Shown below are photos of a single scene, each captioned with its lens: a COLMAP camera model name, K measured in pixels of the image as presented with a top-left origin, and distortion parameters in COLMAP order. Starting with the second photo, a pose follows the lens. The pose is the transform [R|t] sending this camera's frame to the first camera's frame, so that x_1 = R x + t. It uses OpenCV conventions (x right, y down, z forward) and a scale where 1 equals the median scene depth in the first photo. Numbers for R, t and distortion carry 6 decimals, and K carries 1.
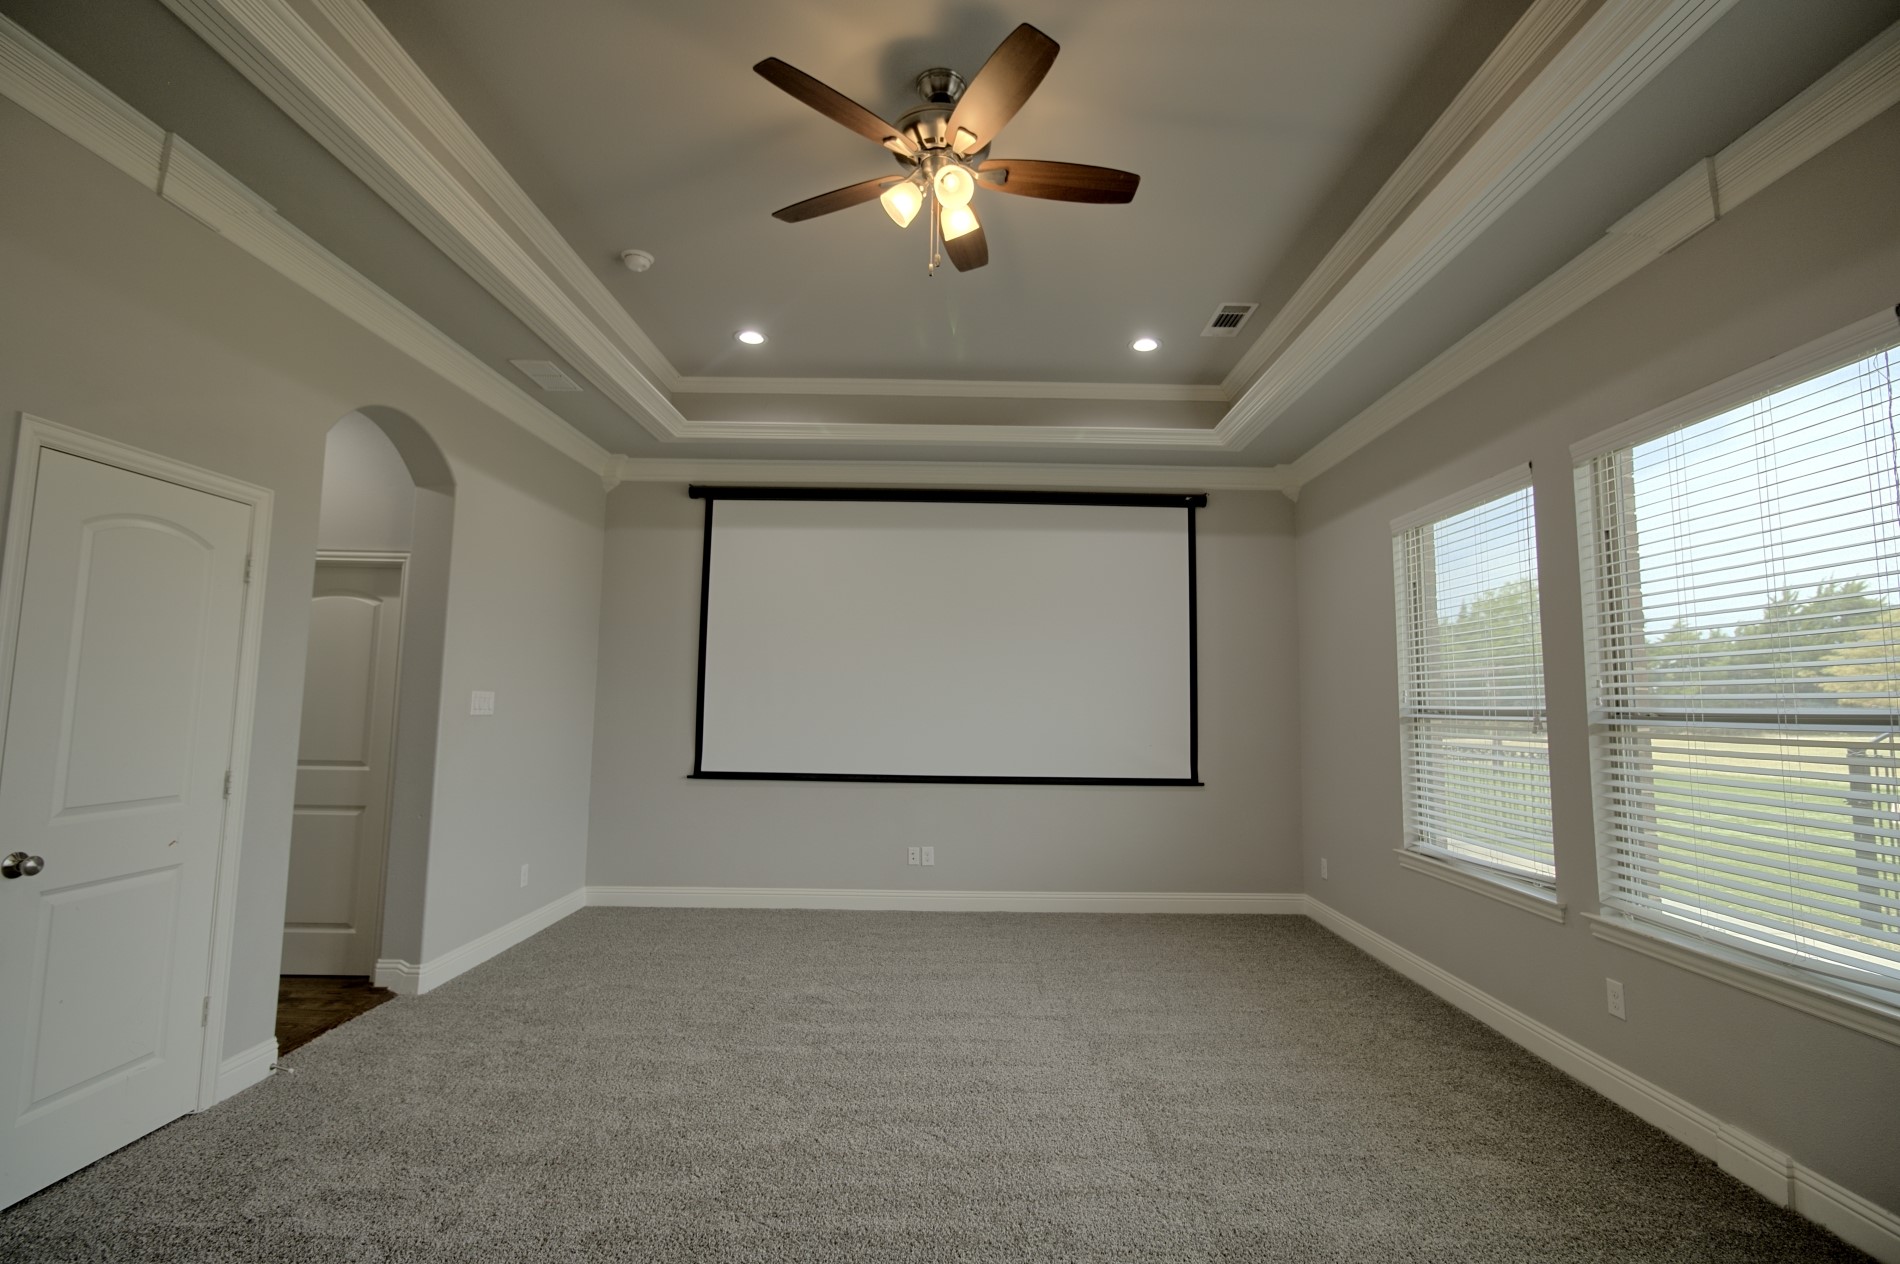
lens RADIAL K [[879.4, 0, 959.8], [0, 879.4, 624.4], [0, 0, 1]] dist [-0.009846, 0.005500]
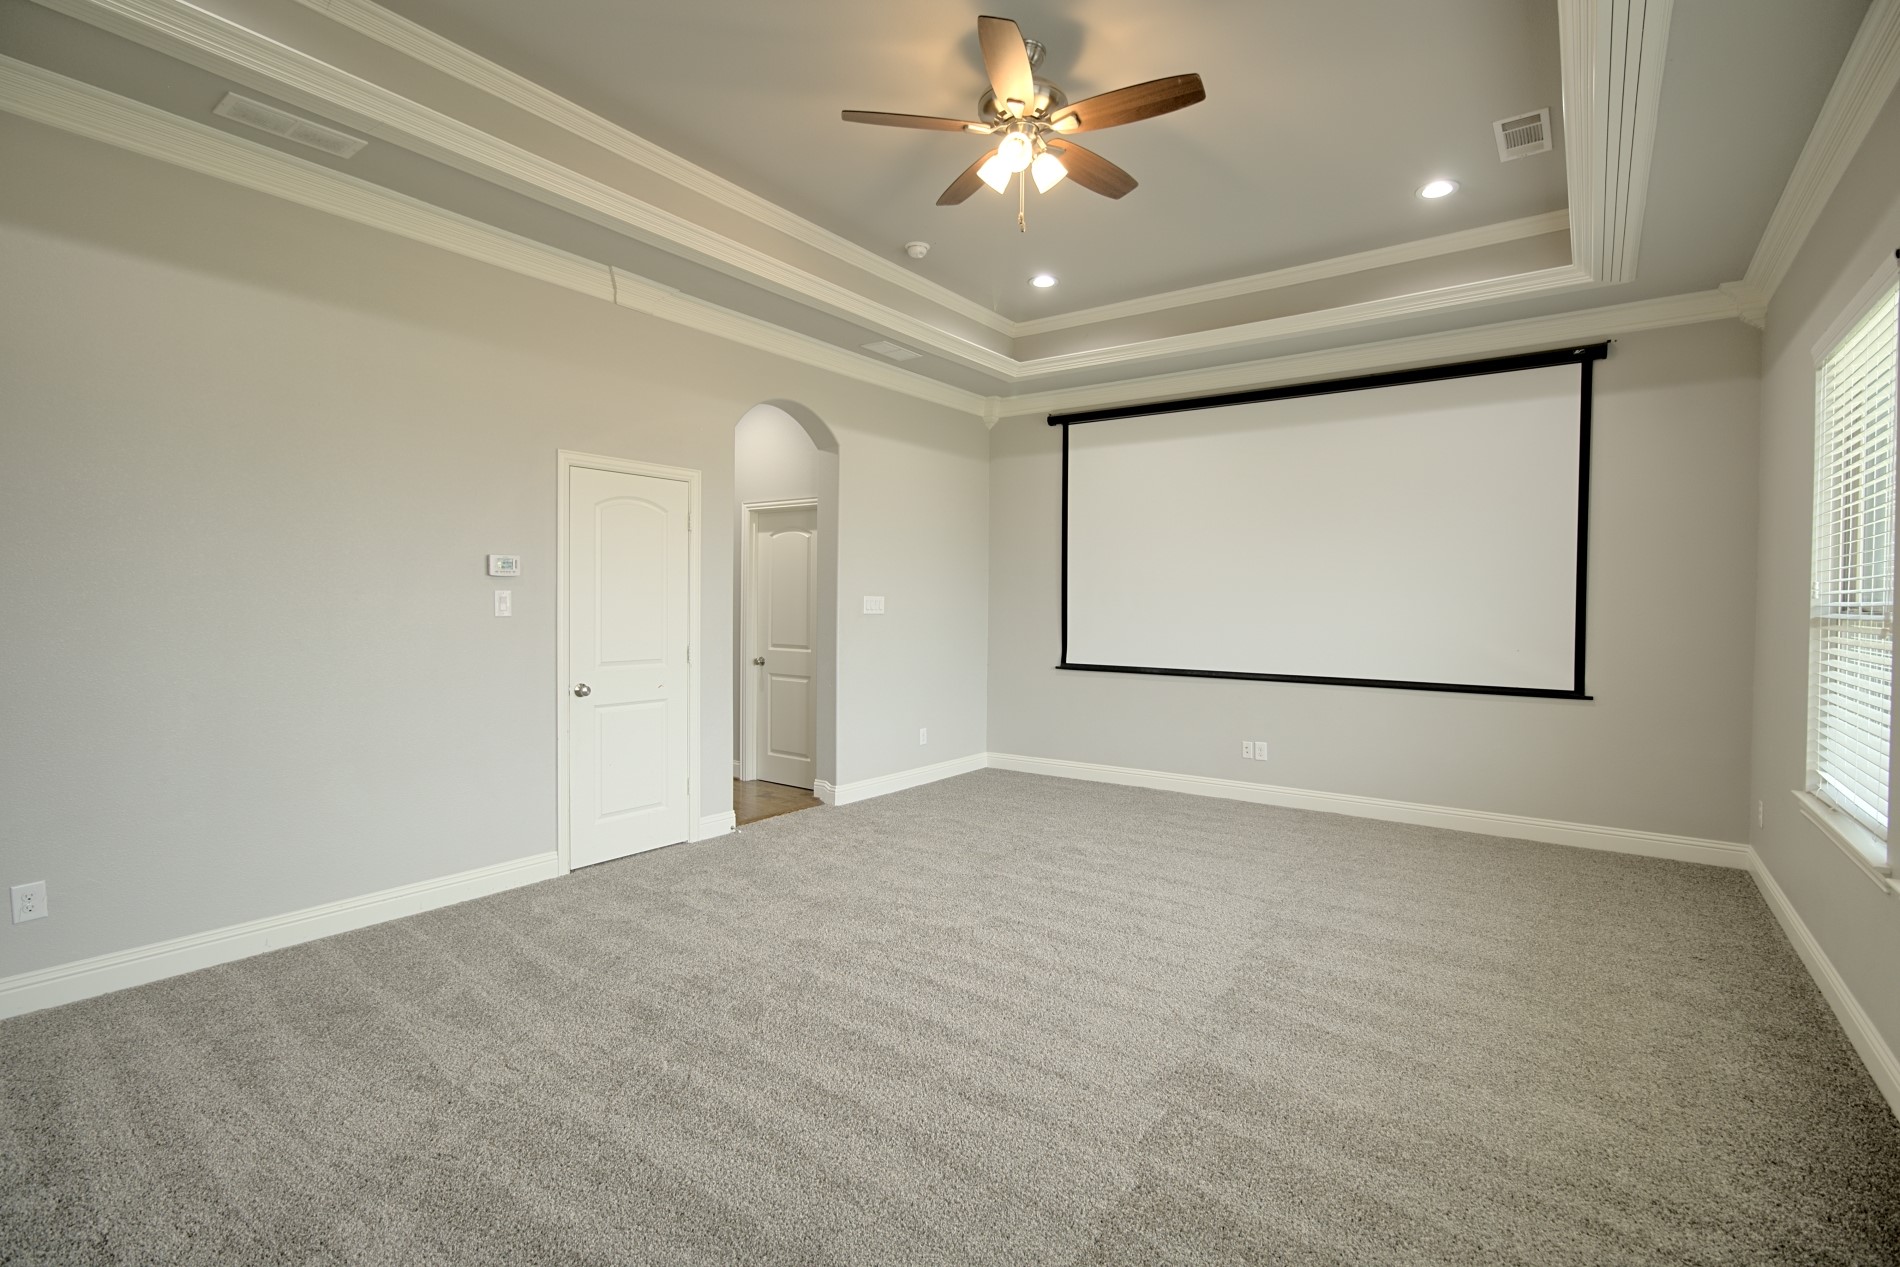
lens RADIAL K [[879.4, 0, 959.8], [0, 879.4, 625.9], [0, 0, 1]] dist [-0.009846, 0.005500]
pose [[0.808869, 0.007839, -0.587937, 0.405659], [0.056774, 0.994198, 0.091363, 0.004920], [0.585242, -0.107280, 0.803731, -0.020151]]
